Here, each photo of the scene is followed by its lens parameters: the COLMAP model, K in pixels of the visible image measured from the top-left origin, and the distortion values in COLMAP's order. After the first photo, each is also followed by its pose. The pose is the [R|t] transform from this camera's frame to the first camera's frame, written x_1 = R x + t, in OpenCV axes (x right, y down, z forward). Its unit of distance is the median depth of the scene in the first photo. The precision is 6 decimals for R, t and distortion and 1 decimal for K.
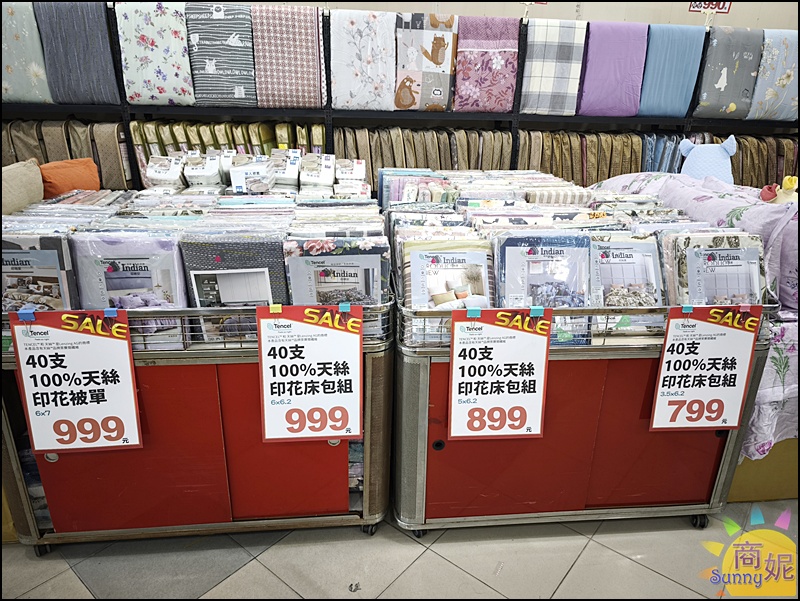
lens RADIAL K [[536.3, 0, 402.2], [0, 536.3, 296.3], [0, 0, 1]] dist [0.003975, -0.014974]
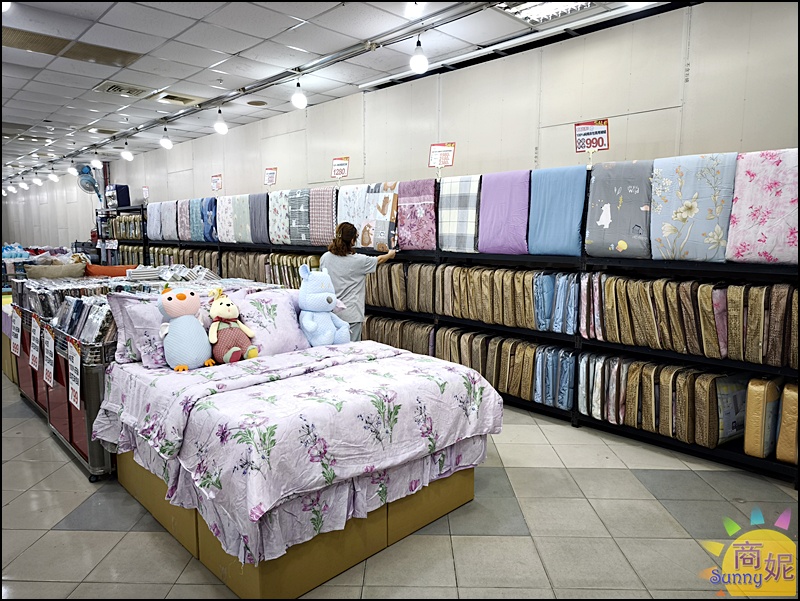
lens RADIAL K [[536.3, 0, 402.2], [0, 536.3, 296.3], [0, 0, 1]] dist [0.003975, -0.014974]
pose [[0.631562, 0.072122, -0.771963, 1.180529], [-0.264670, 0.955910, -0.127225, -0.075897], [0.728752, 0.284666, 0.622805, 0.243167]]
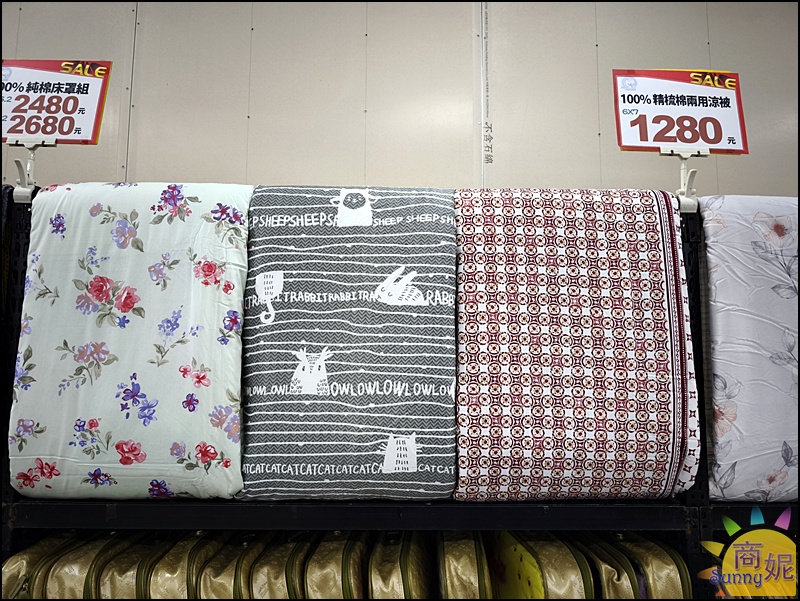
lens RADIAL K [[536.3, 0, 402.2], [0, 536.3, 296.3], [0, 0, 1]] dist [0.003975, -0.014974]
pose [[0.997181, -0.025039, -0.070734, -0.280527], [-0.010214, 0.888611, -0.458547, -0.325538], [0.074337, 0.457977, 0.885850, 0.713179]]
